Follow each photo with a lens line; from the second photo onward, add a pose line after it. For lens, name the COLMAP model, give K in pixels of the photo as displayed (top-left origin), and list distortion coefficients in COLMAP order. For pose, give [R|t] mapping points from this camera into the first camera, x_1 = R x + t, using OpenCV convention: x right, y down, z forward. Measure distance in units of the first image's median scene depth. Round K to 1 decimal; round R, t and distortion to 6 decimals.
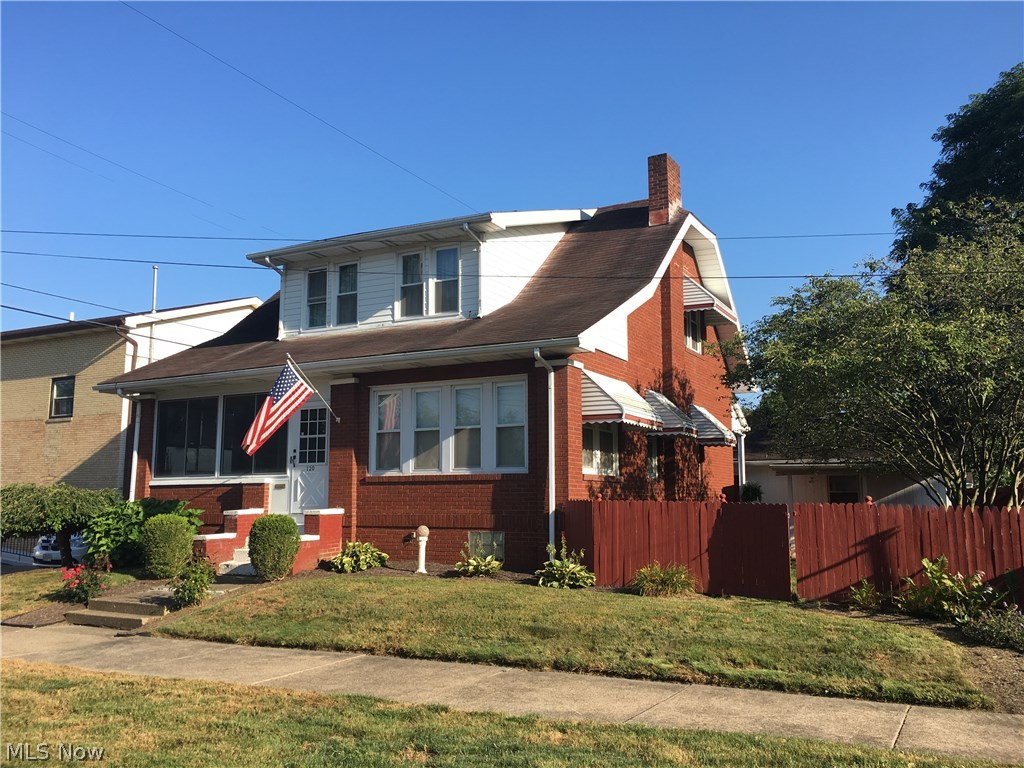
lens RADIAL K [[863.5, 0, 508.1], [0, 863.5, 385.8], [0, 0, 1]] dist [0.060972, -0.065371]
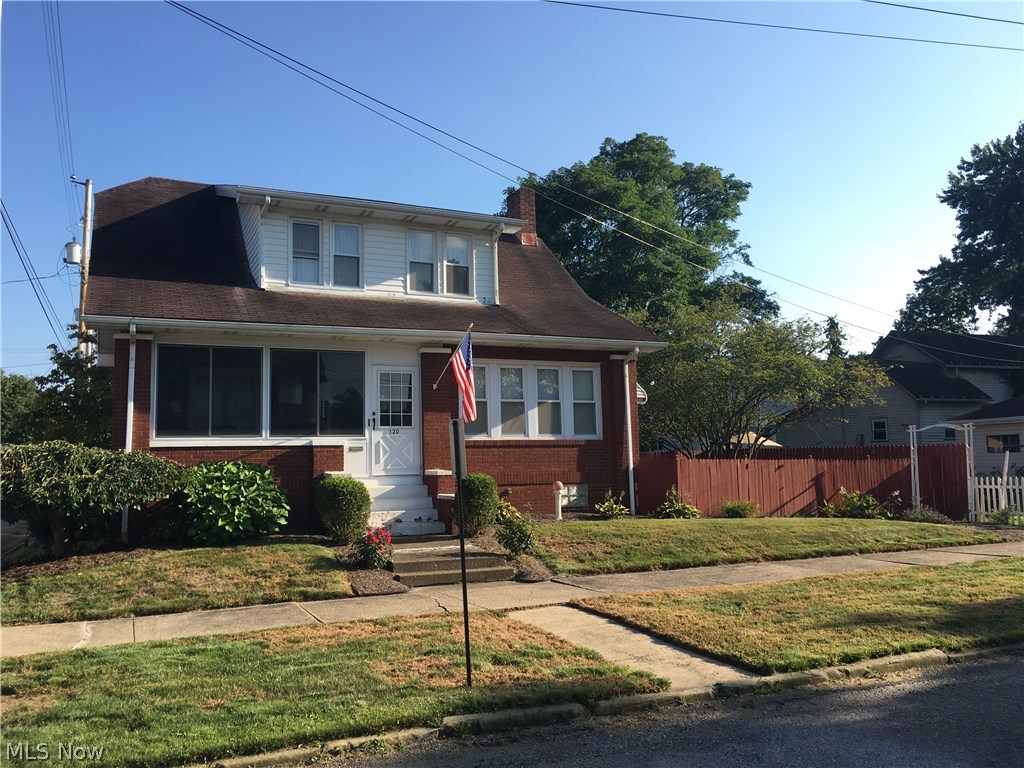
lens RADIAL K [[863.5, 0, 506.4], [0, 863.5, 381.7], [0, 0, 1]] dist [0.060972, -0.065371]
pose [[0.611381, 0.068145, 0.788396, -0.976019], [-0.089045, 0.995882, -0.017027, 0.043860], [-0.786310, -0.059793, 0.614932, 0.281028]]
